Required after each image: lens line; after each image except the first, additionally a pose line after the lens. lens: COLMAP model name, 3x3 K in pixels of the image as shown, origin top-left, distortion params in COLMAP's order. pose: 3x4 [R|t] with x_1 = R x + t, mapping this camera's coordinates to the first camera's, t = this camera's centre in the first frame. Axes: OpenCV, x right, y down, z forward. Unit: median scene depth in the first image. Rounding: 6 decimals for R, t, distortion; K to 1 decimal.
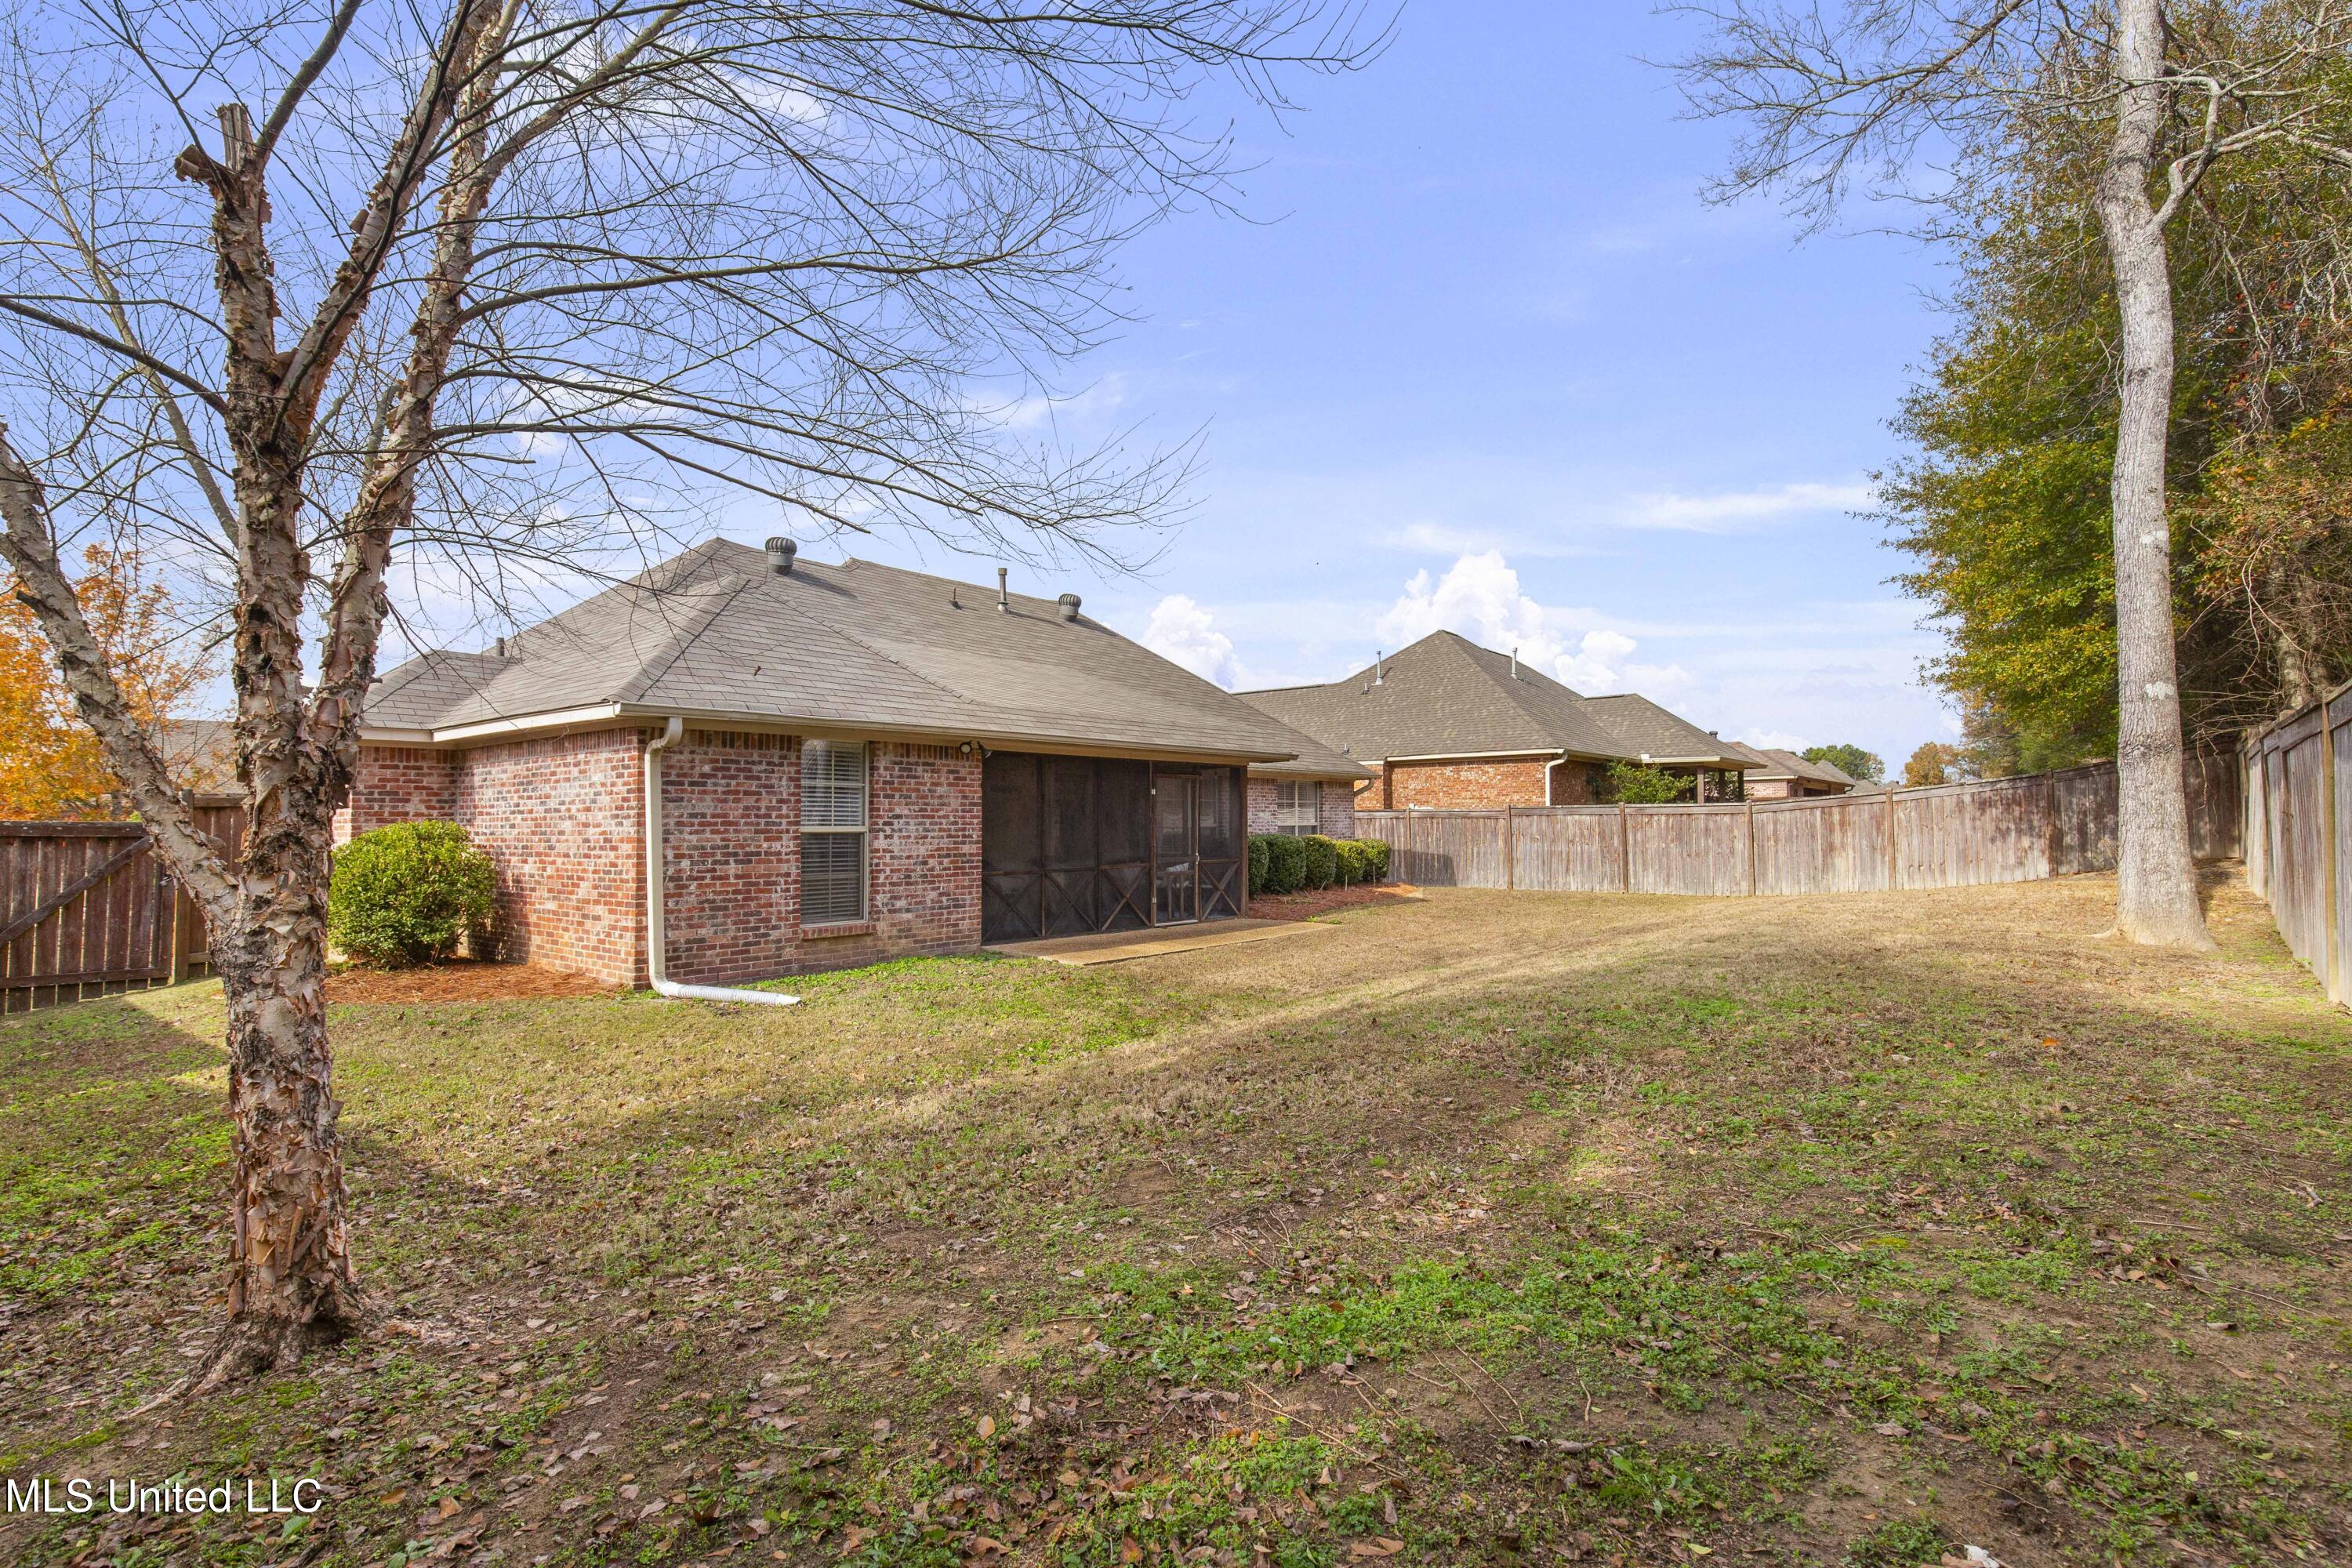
lens RADIAL K [[1055.4, 0, 1182.4], [0, 1055.4, 759.4], [0, 0, 1]] dist [-0.000576, -0.008260]
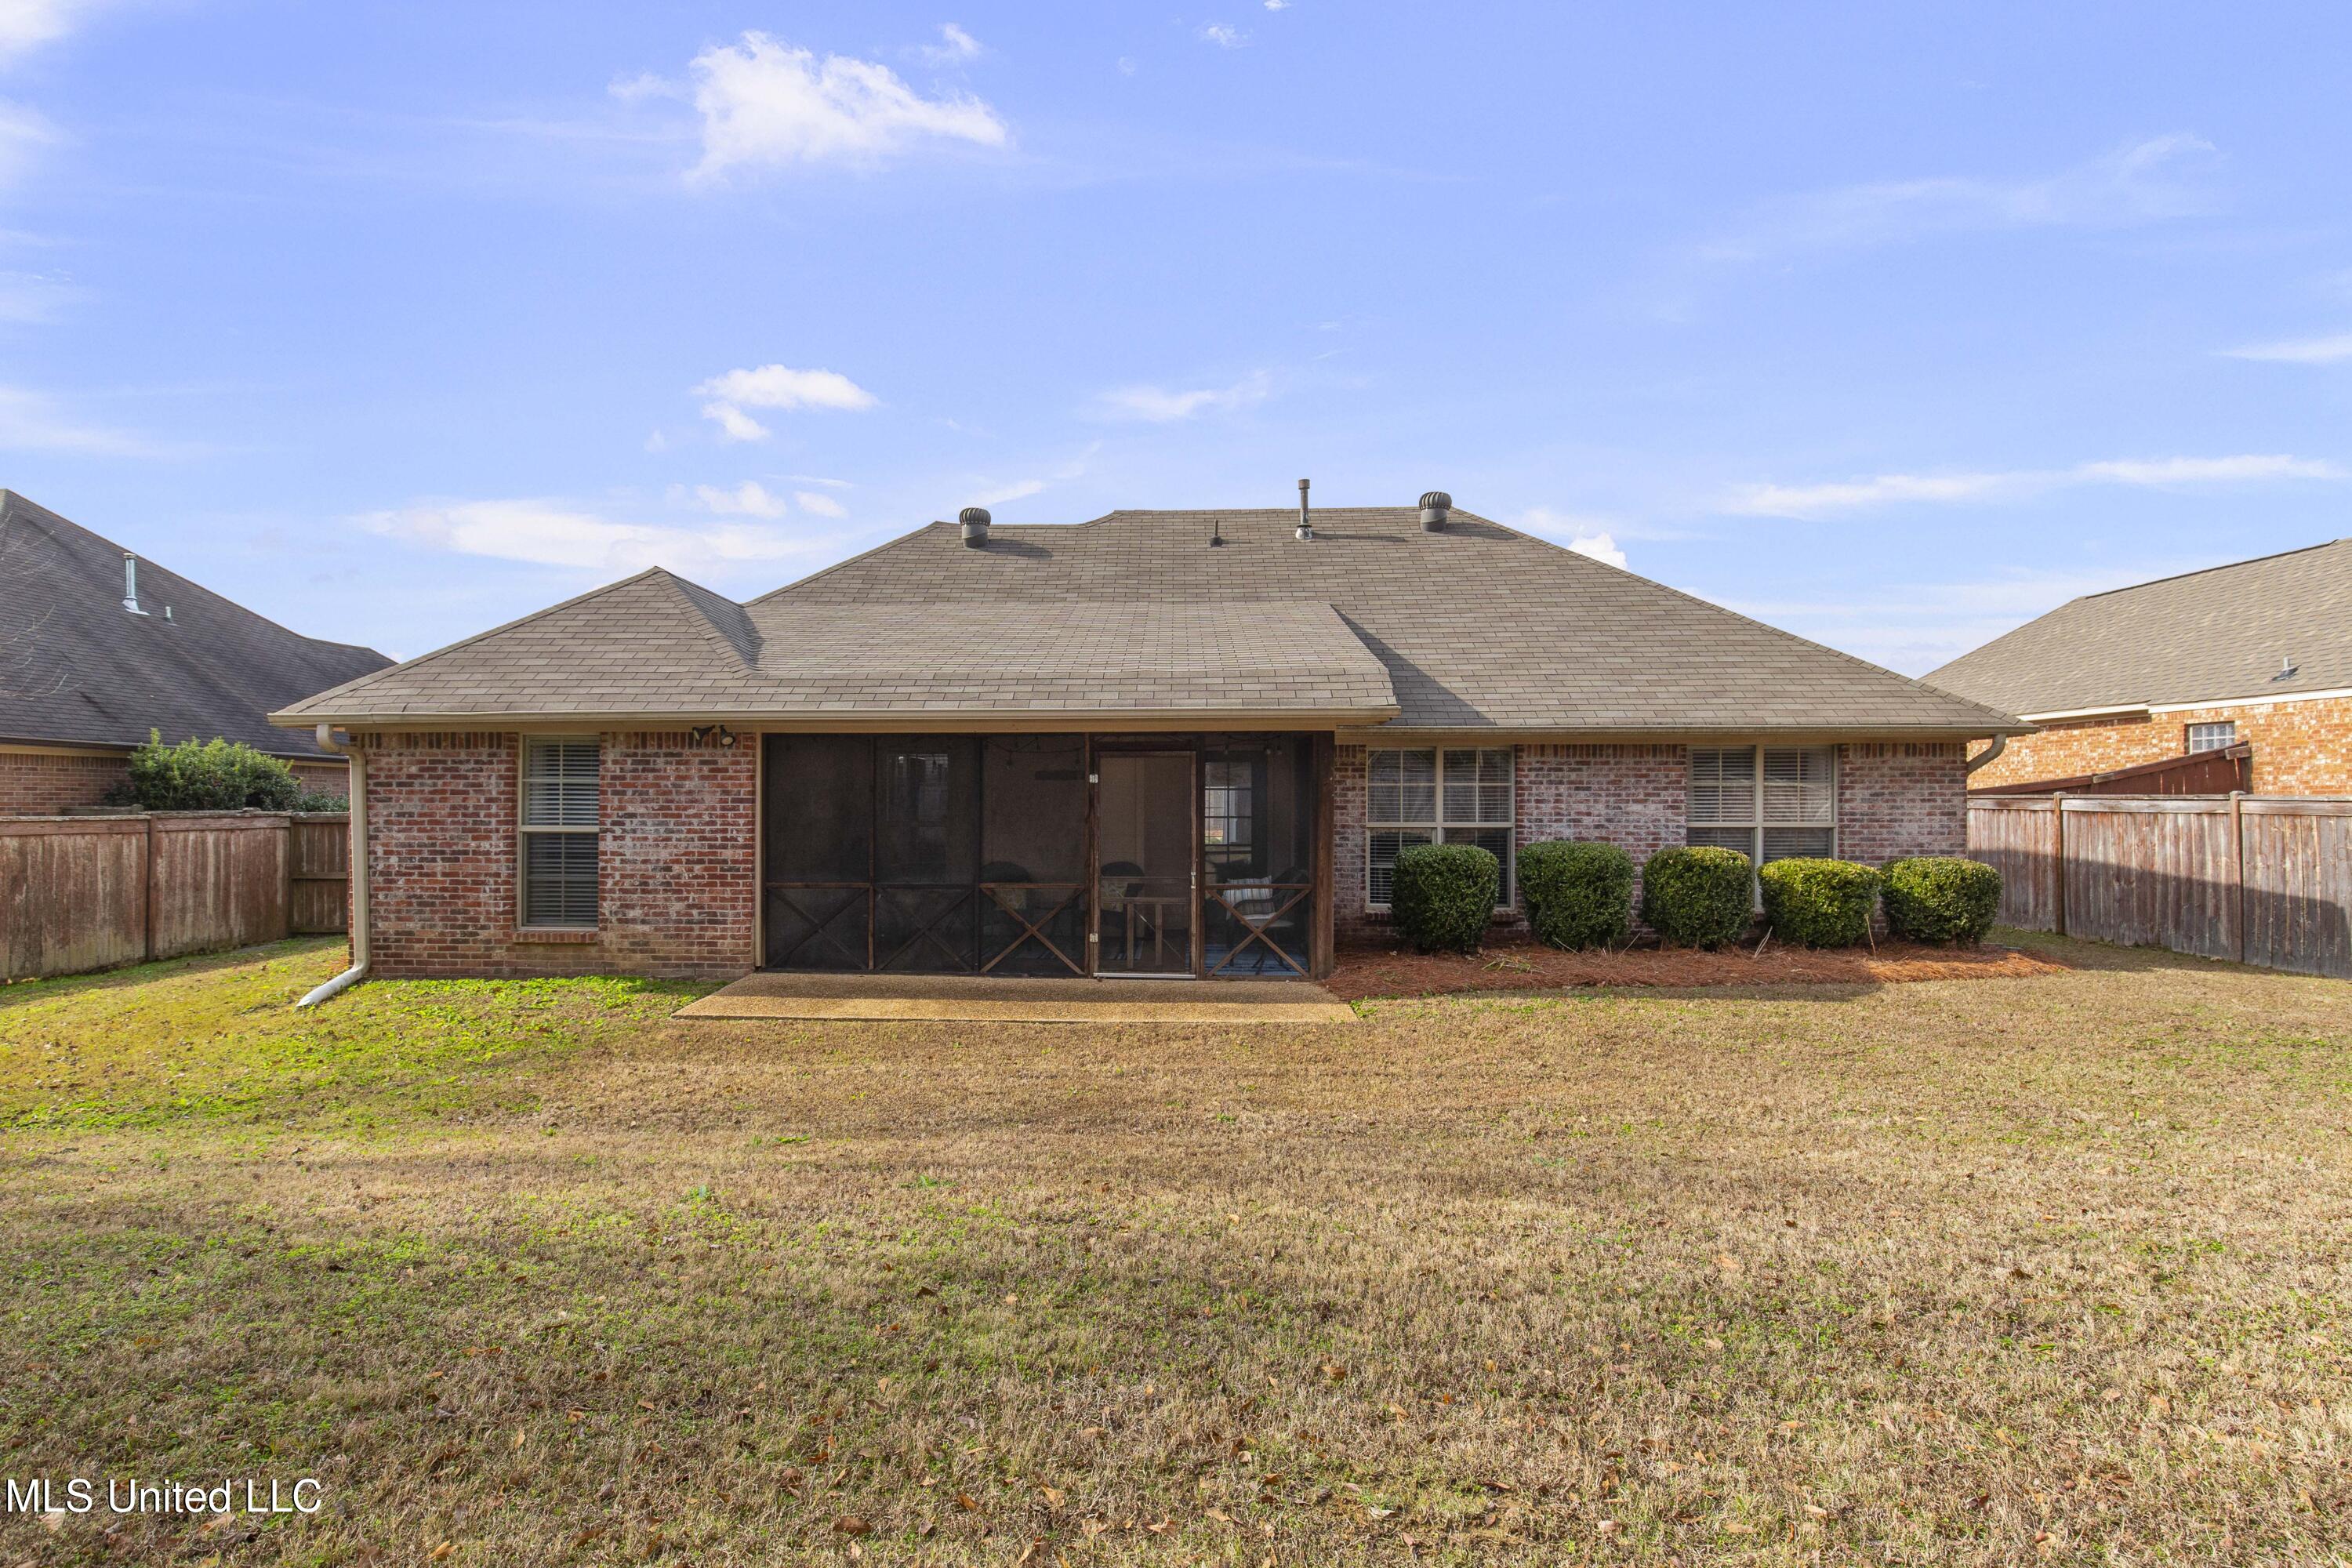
lens RADIAL K [[1069.9, 0, 1170.7], [0, 1069.9, 793.6], [0, 0, 1]] dist [0.001142, -0.000210]
pose [[0.594141, 0.001336, -0.804360, 0.728827], [0.044662, 0.998401, 0.034648, 0.025253], [0.803120, -0.056511, 0.593131, 0.840005]]
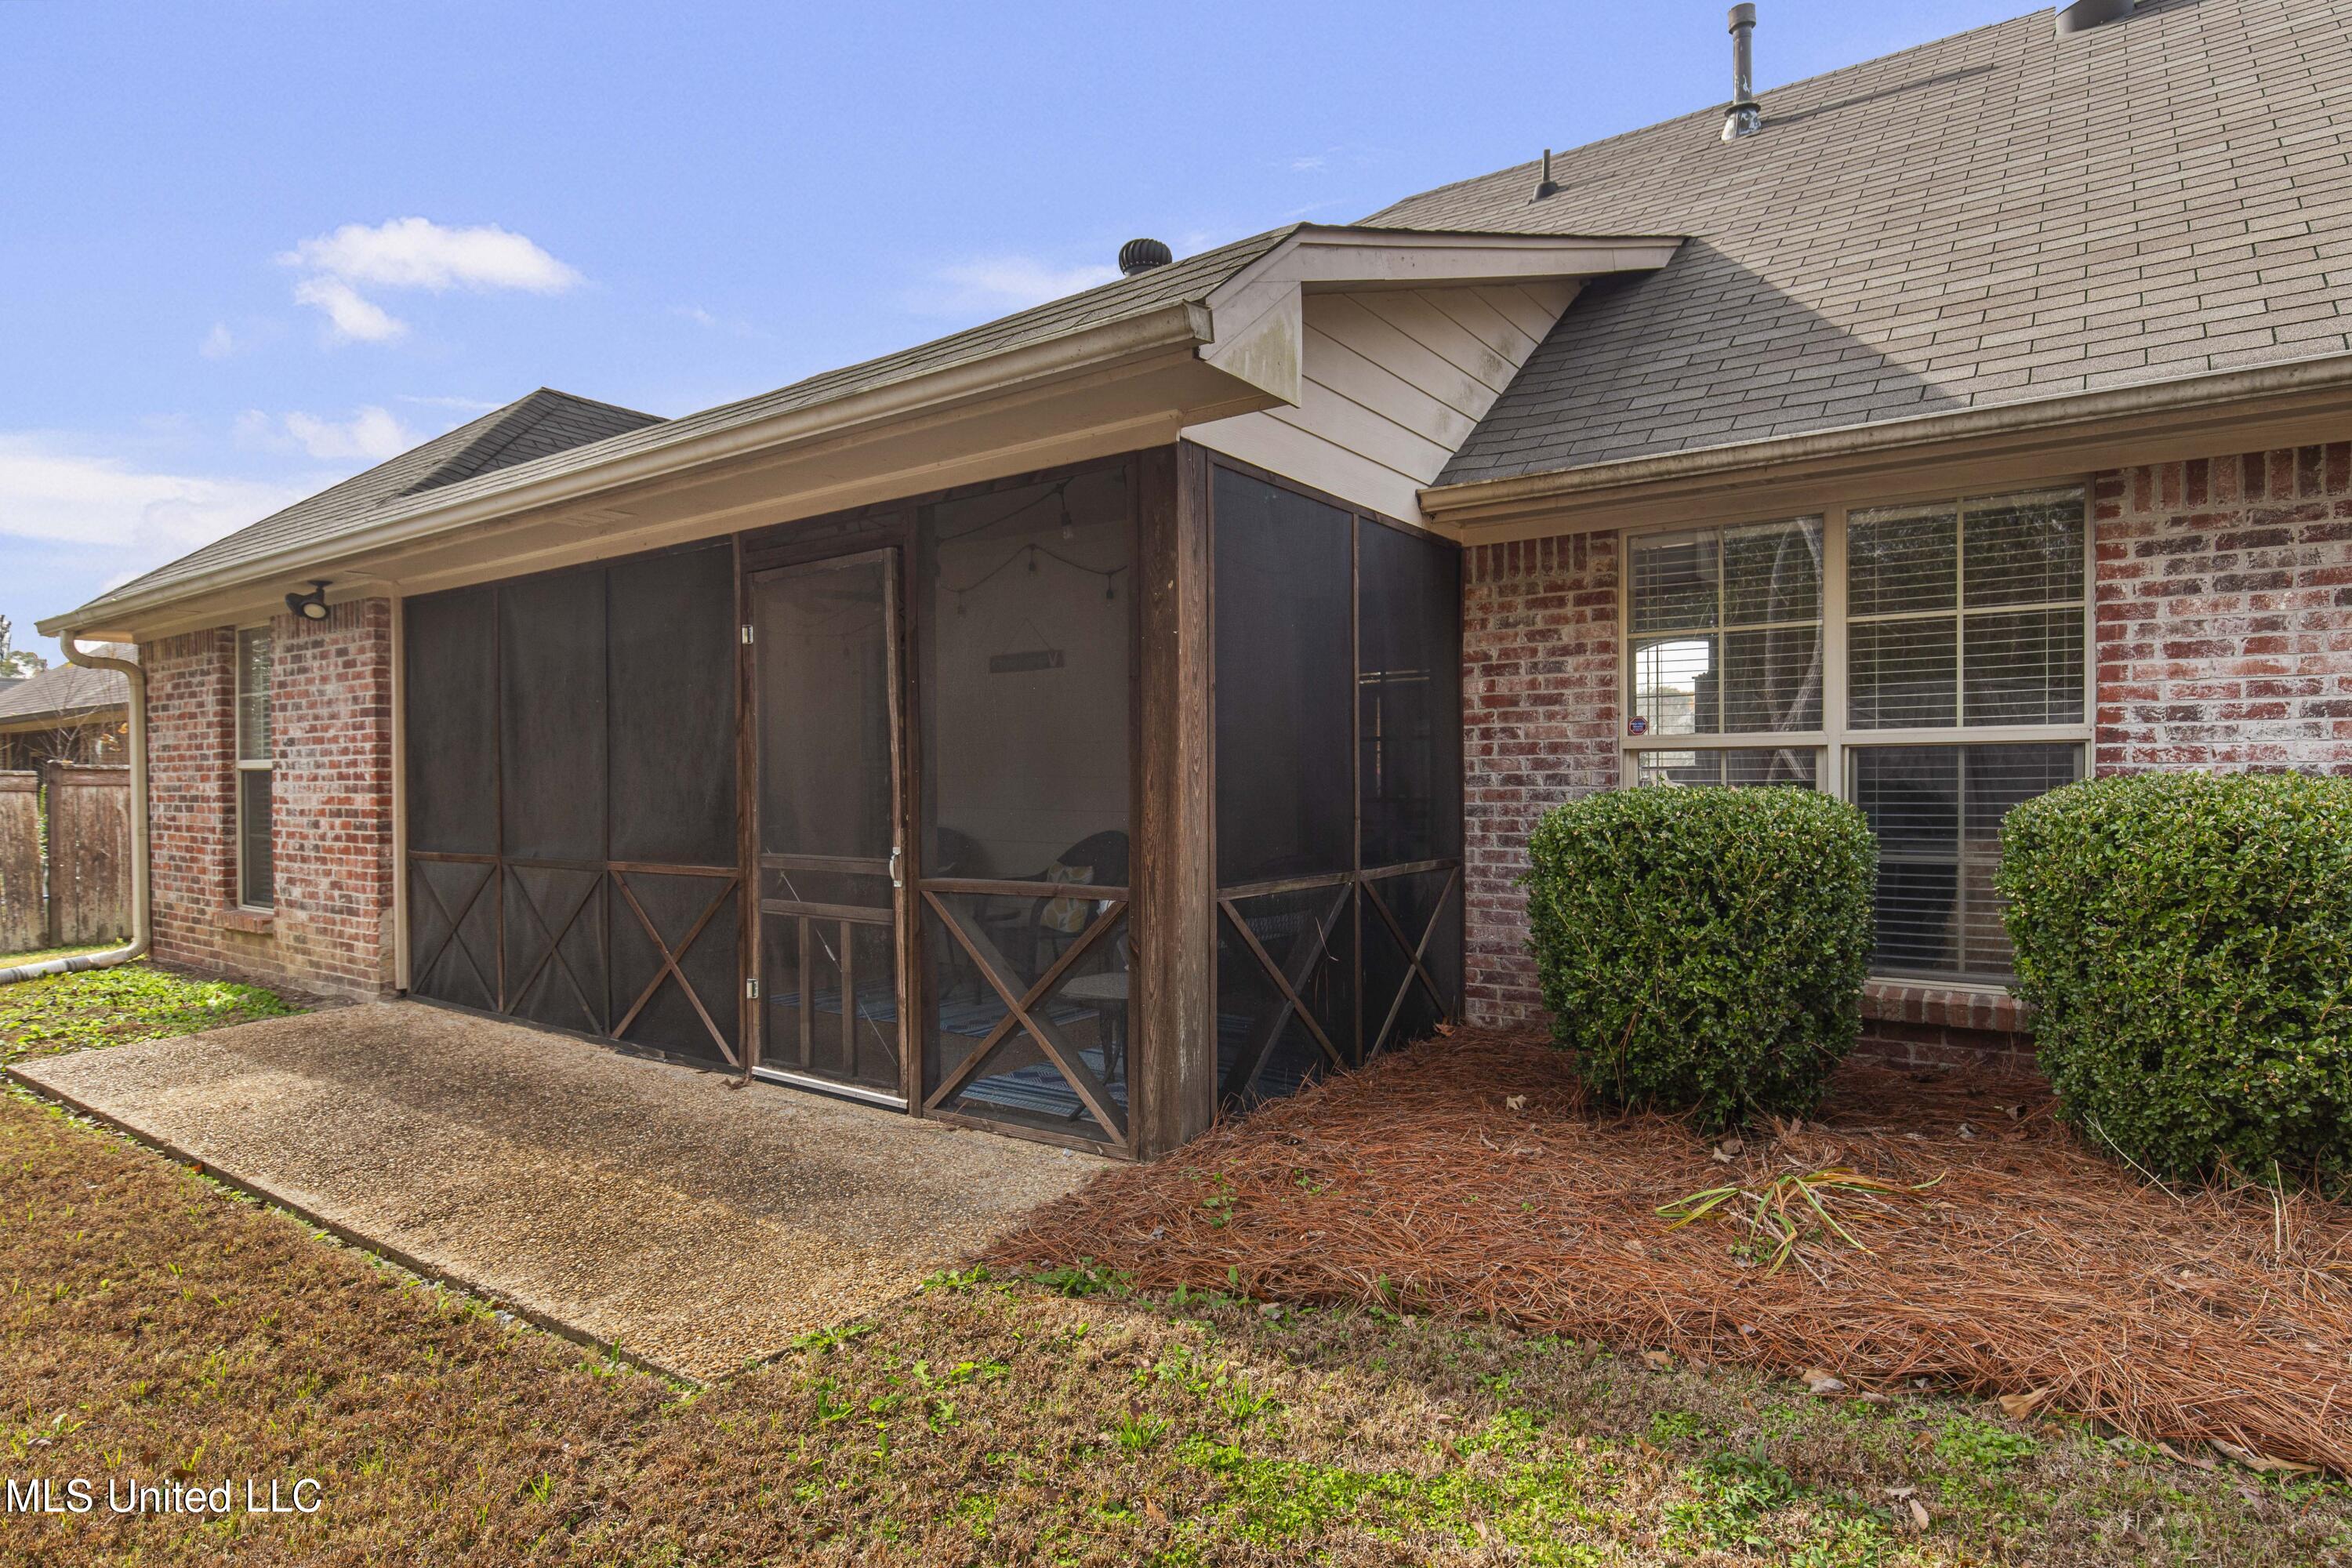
lens RADIAL K [[1311.3, 0, 1176.0], [0, 1311.3, 784.0], [0, 0, 1]] dist [0.005413, 0.000857]
pose [[0.040640, 0.009305, -0.999131, 0.466612], [0.068938, 0.997548, 0.012094, 0.102682], [0.996793, -0.069370, 0.039899, 1.461694]]
